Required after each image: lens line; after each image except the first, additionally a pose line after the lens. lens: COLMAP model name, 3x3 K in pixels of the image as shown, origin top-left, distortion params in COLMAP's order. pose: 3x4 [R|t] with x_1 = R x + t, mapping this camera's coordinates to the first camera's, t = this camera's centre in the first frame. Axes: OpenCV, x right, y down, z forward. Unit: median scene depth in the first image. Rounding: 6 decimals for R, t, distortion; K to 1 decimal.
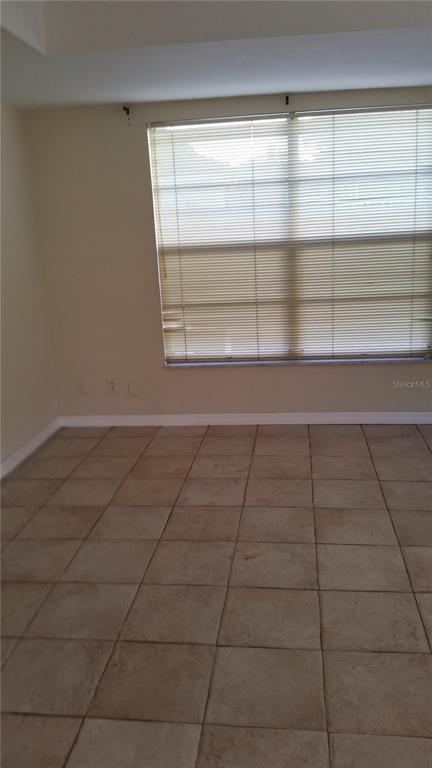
lens RADIAL K [[654.5, 0, 216.0], [0, 654.5, 384.0], [0, 0, 1]] dist [0.210314, -0.413462]
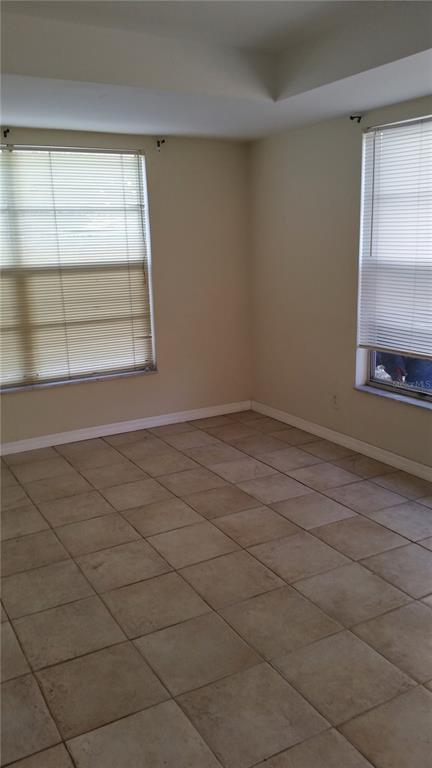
lens RADIAL K [[654.5, 0, 216.0], [0, 654.5, 384.0], [0, 0, 1]] dist [0.210314, -0.413462]
pose [[0.800247, -0.111454, 0.589222, -0.284181], [0.142334, 0.989800, -0.006085, 0.008942], [-0.582534, 0.088736, 0.807948, 0.016511]]
